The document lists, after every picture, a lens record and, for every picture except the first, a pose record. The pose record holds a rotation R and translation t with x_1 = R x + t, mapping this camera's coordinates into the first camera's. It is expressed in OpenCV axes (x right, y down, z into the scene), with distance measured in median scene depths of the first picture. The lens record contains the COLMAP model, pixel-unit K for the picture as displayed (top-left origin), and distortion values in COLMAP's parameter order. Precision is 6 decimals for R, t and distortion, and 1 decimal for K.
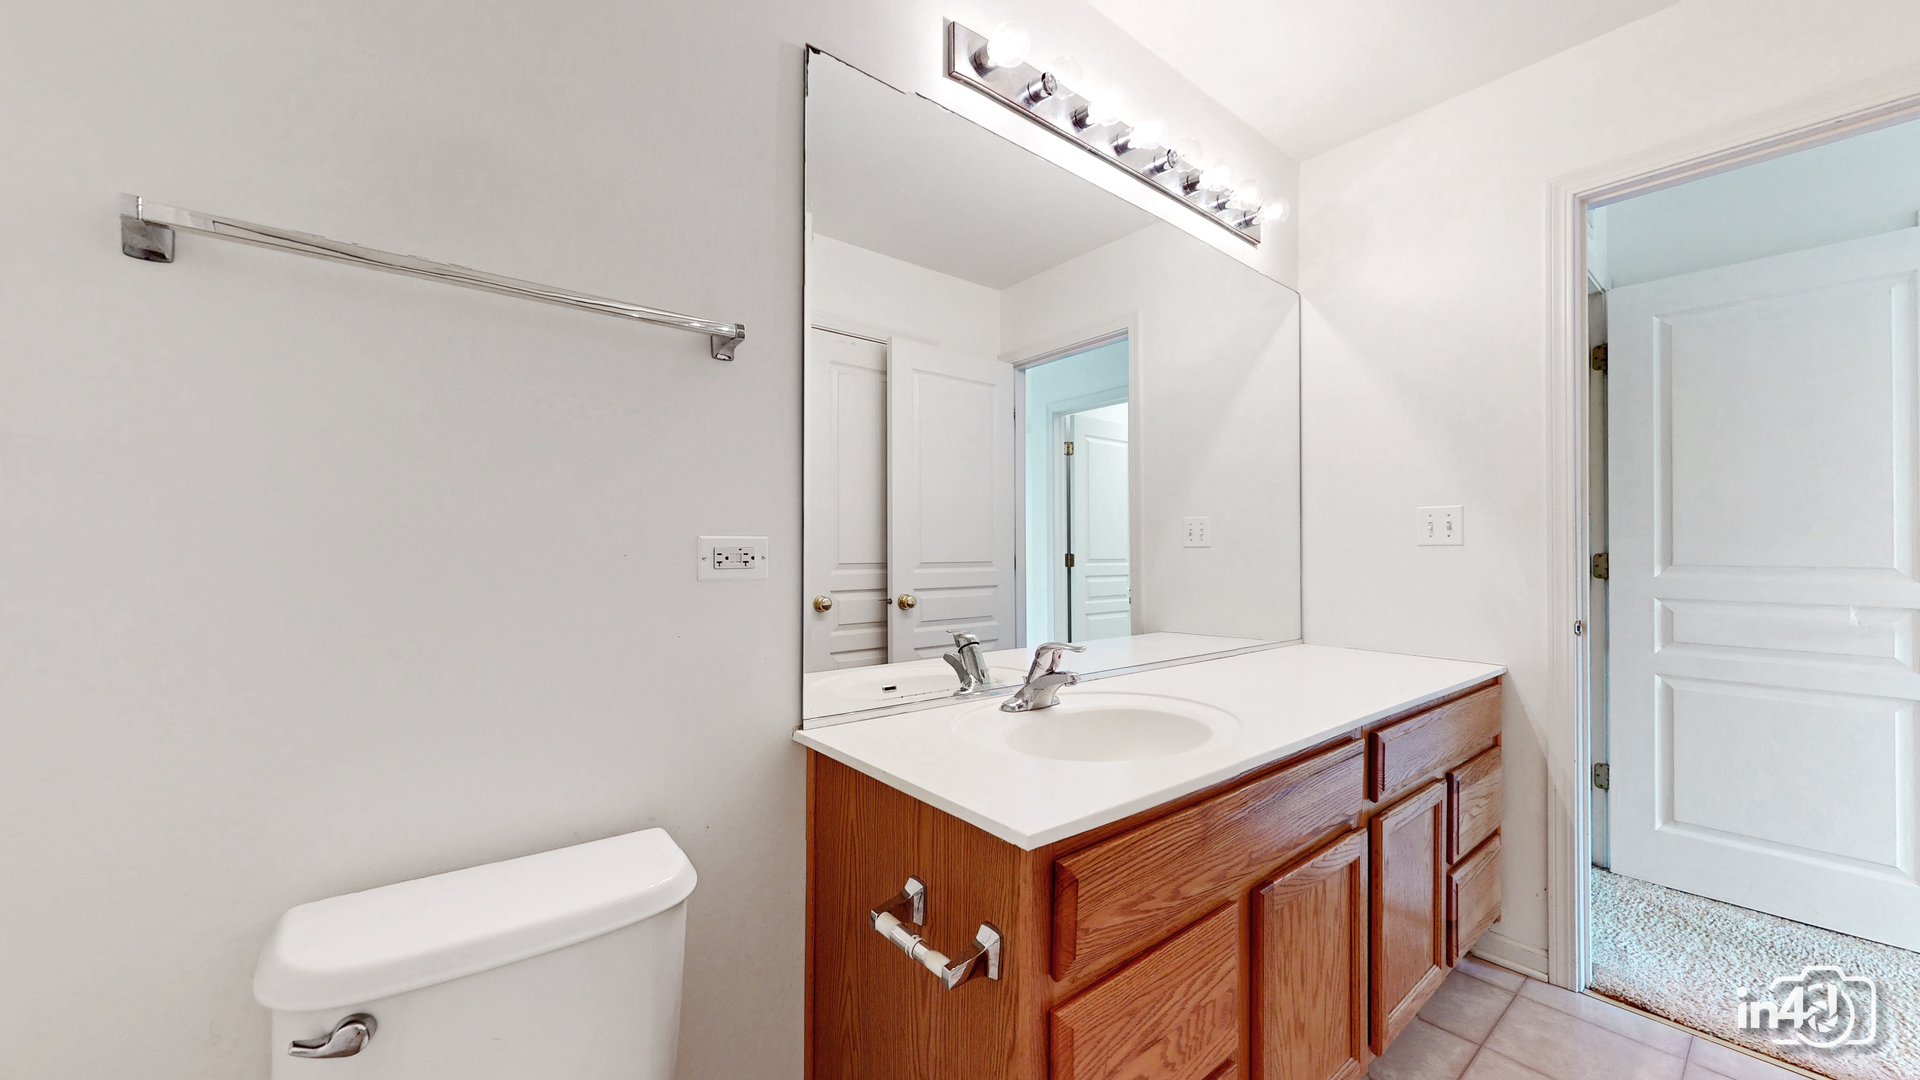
lens RADIAL K [[704.9, 0, 961.5], [0, 704.9, 541.1], [0, 0, 1]] dist [0.005695, -0.001061]
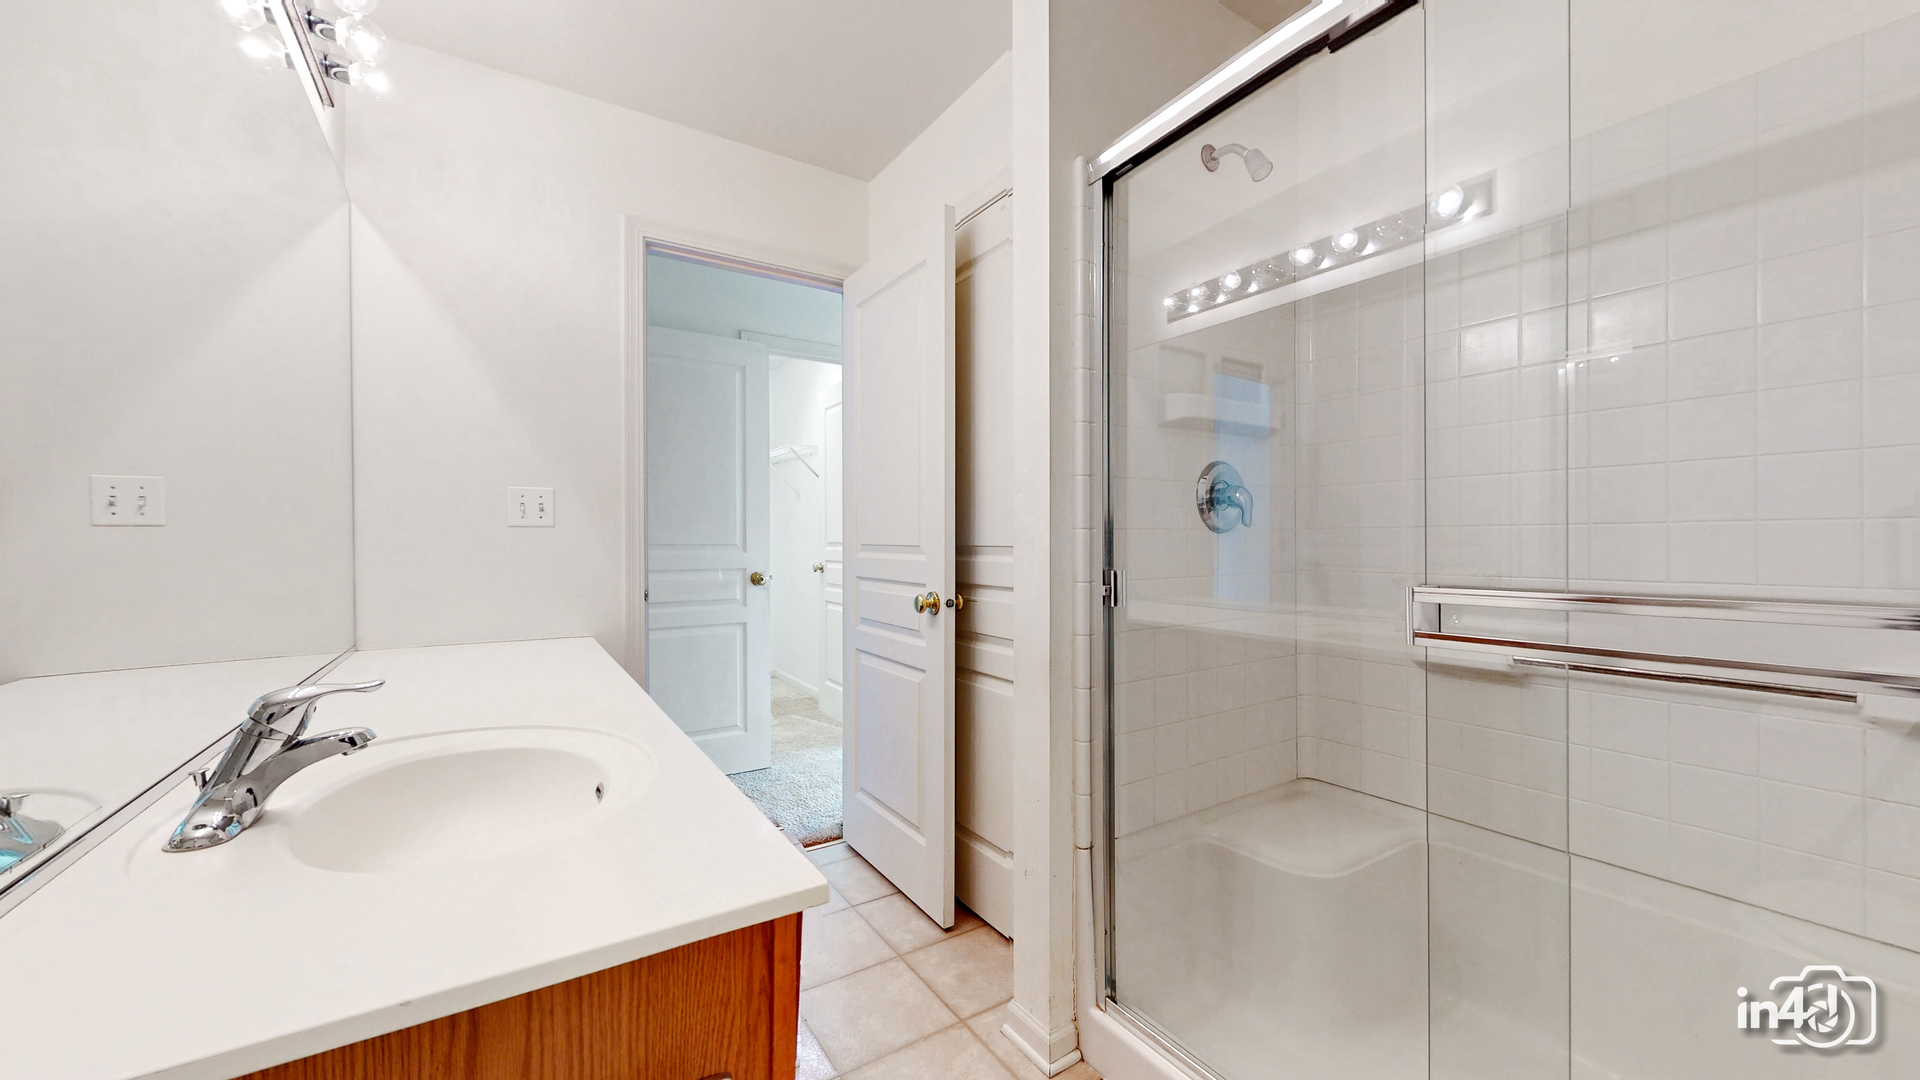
lens RADIAL K [[704.9, 0, 957.4], [0, 704.9, 543.0], [0, 0, 1]] dist [0.005695, -0.001061]
pose [[0.136821, -0.009842, 0.990547, -0.232823], [-0.014380, 0.999826, 0.011920, 0.008366], [-0.990491, -0.015875, 0.136655, 0.268705]]
